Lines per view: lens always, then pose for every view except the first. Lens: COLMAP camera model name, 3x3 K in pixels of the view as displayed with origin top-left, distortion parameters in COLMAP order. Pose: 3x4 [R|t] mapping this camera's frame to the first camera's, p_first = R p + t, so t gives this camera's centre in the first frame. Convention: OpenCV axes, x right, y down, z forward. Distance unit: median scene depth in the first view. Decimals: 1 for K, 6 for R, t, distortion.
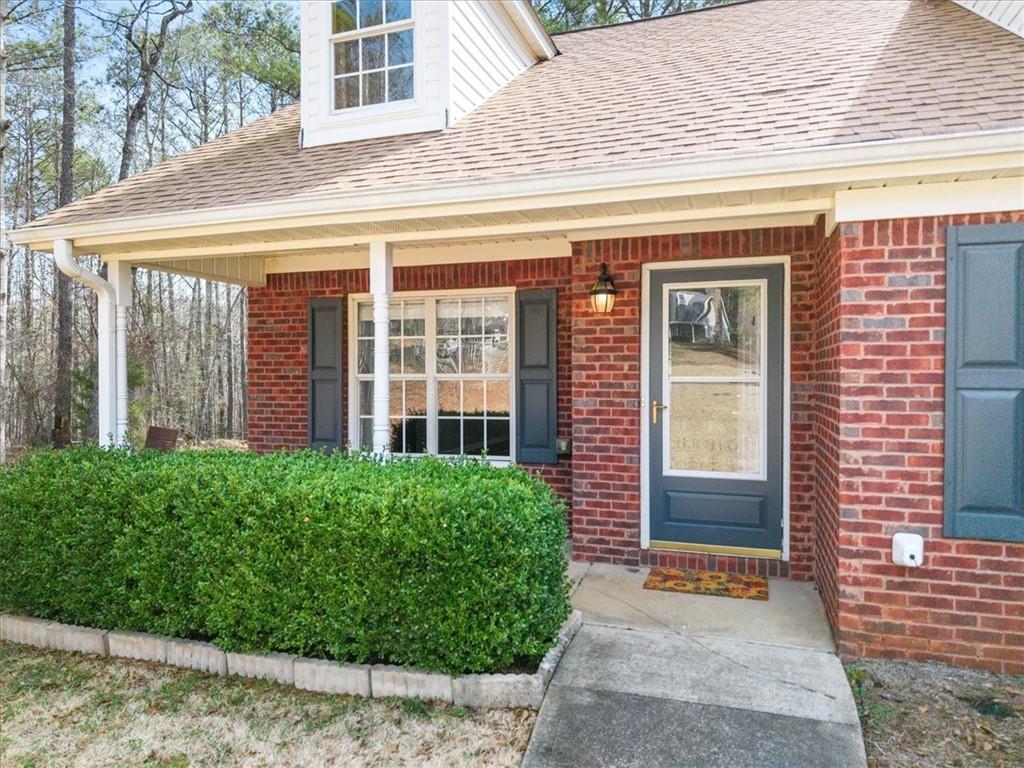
lens RADIAL K [[679.8, 0, 512.7], [0, 679.8, 380.3], [0, 0, 1]] dist [0.006969, 0.000268]
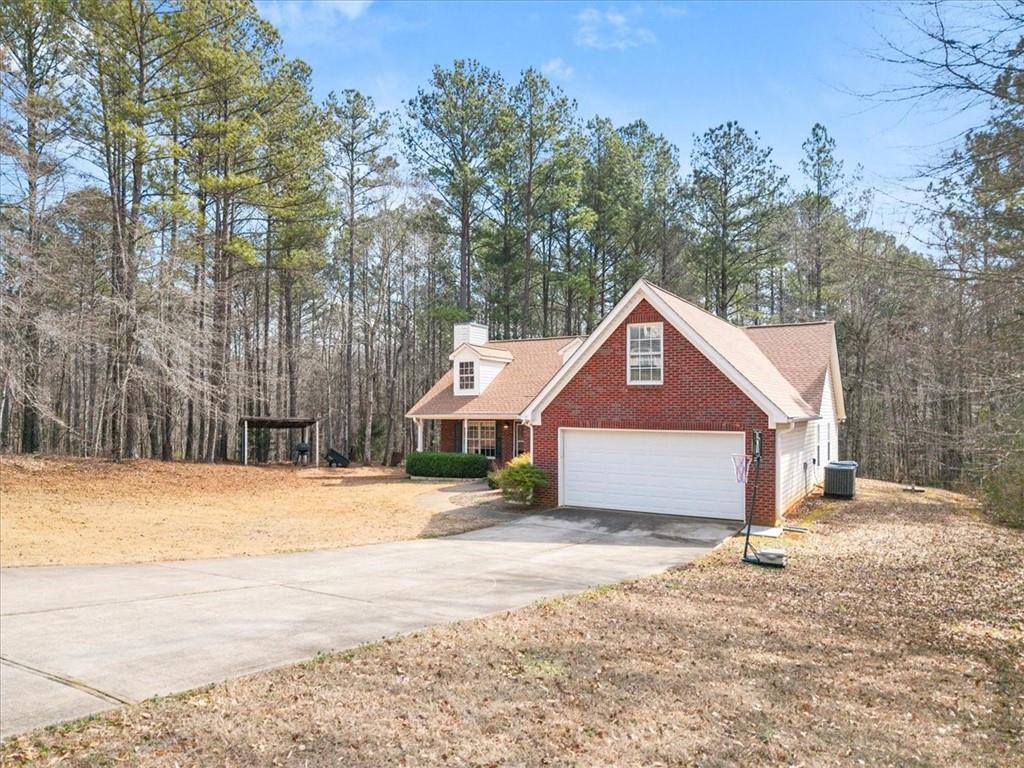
lens RADIAL K [[679.8, 0, 512.7], [0, 679.8, 380.3], [0, 0, 1]] dist [0.006969, 0.000268]
pose [[0.981440, -0.005575, -0.191690, 1.072036], [-0.005206, 0.998434, -0.055693, -0.162106], [0.191700, 0.055657, 0.979874, -3.807221]]
